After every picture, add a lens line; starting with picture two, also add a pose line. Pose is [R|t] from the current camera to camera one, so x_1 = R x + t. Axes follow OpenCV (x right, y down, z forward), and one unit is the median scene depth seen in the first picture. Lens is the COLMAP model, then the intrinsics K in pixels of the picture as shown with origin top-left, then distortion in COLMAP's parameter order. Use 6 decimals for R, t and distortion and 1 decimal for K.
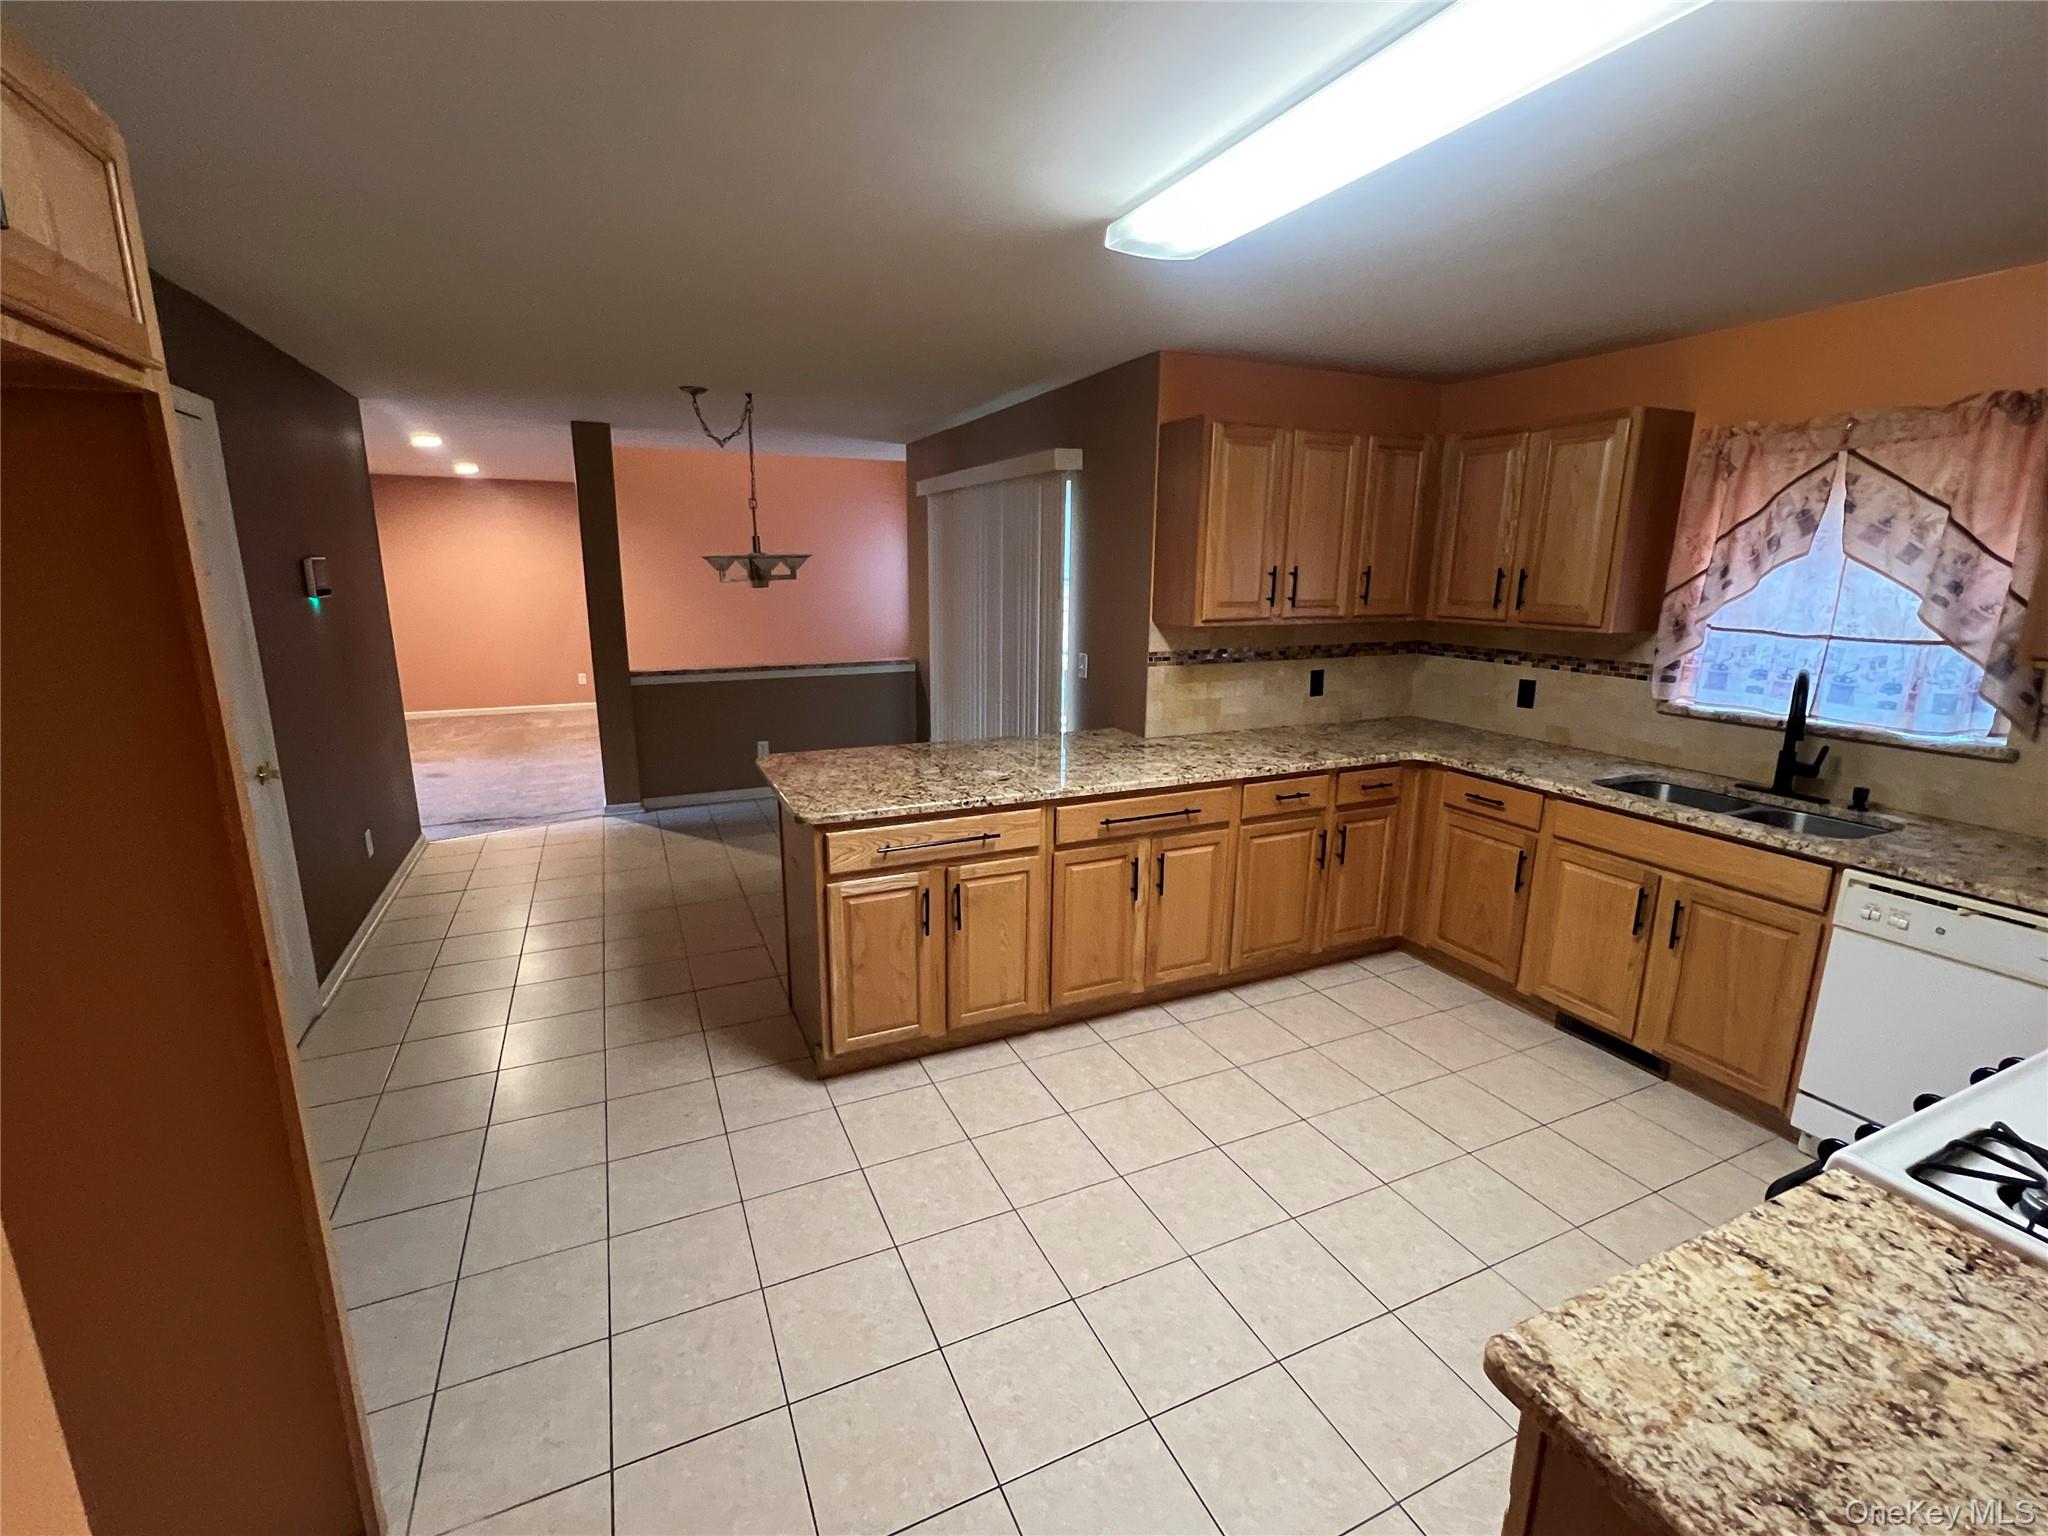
lens RADIAL K [[893.7, 0, 1021.2], [0, 893.7, 765.2], [0, 0, 1]] dist [-0.003948, -0.000034]
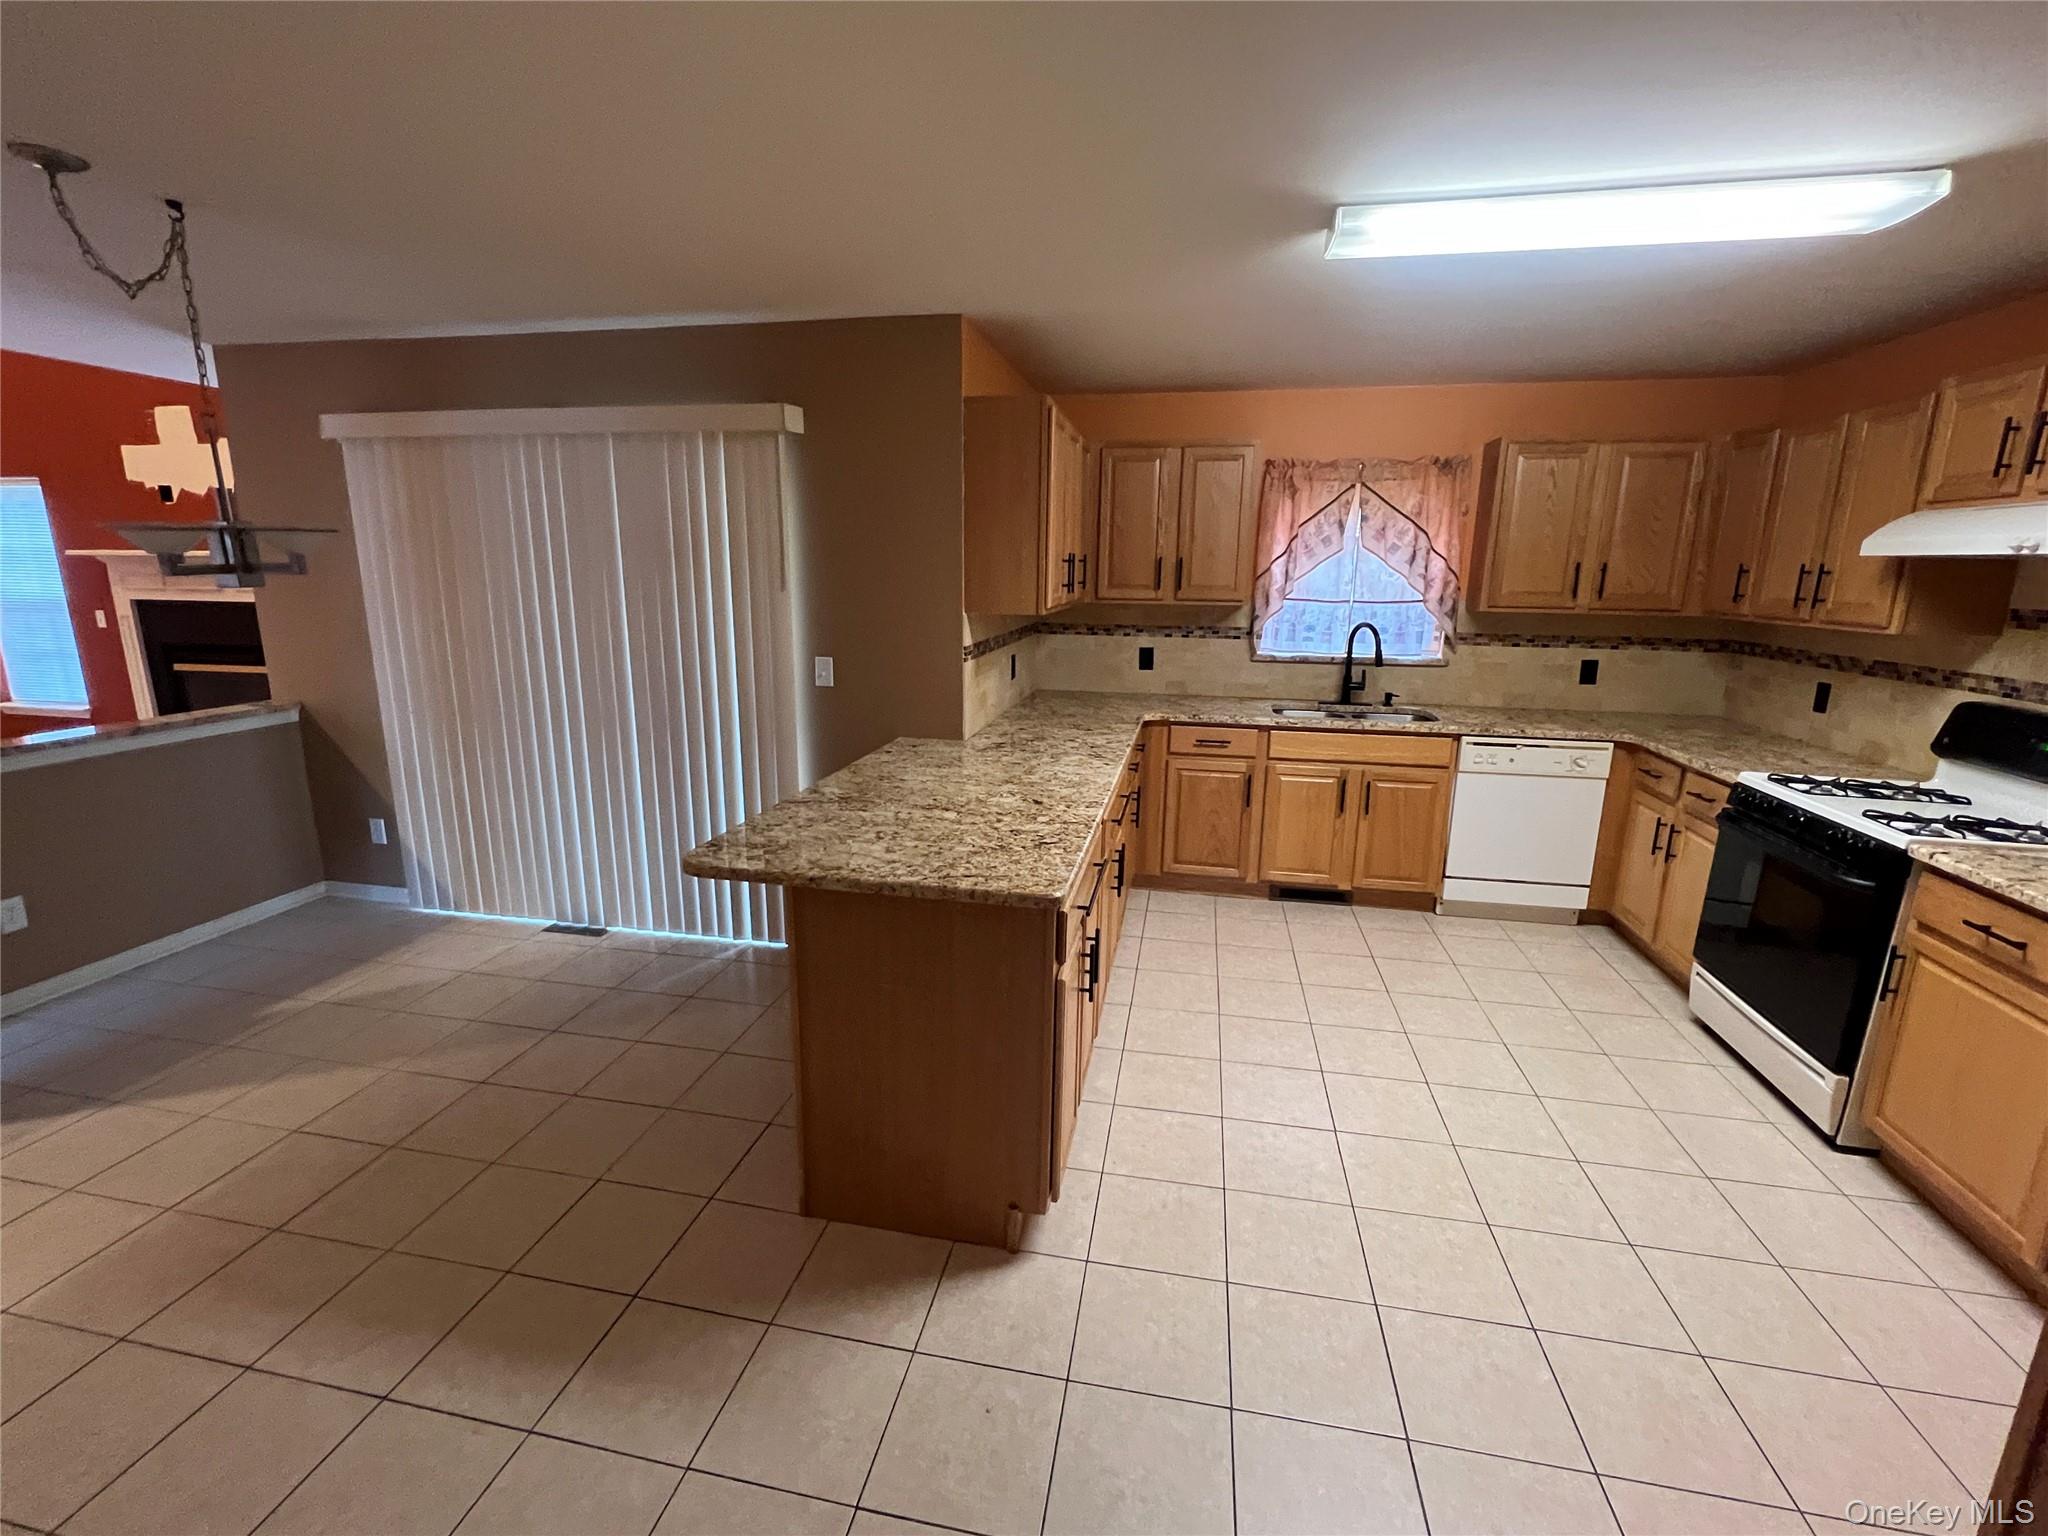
lens RADIAL K [[893.7, 0, 1020.9], [0, 893.7, 767.2], [0, 0, 1]] dist [-0.003948, -0.000034]
pose [[0.586483, -0.178450, 0.790059, -0.674493], [0.172592, 0.980559, 0.093358, -0.095738], [-0.791360, 0.081606, 0.605880, 0.485565]]
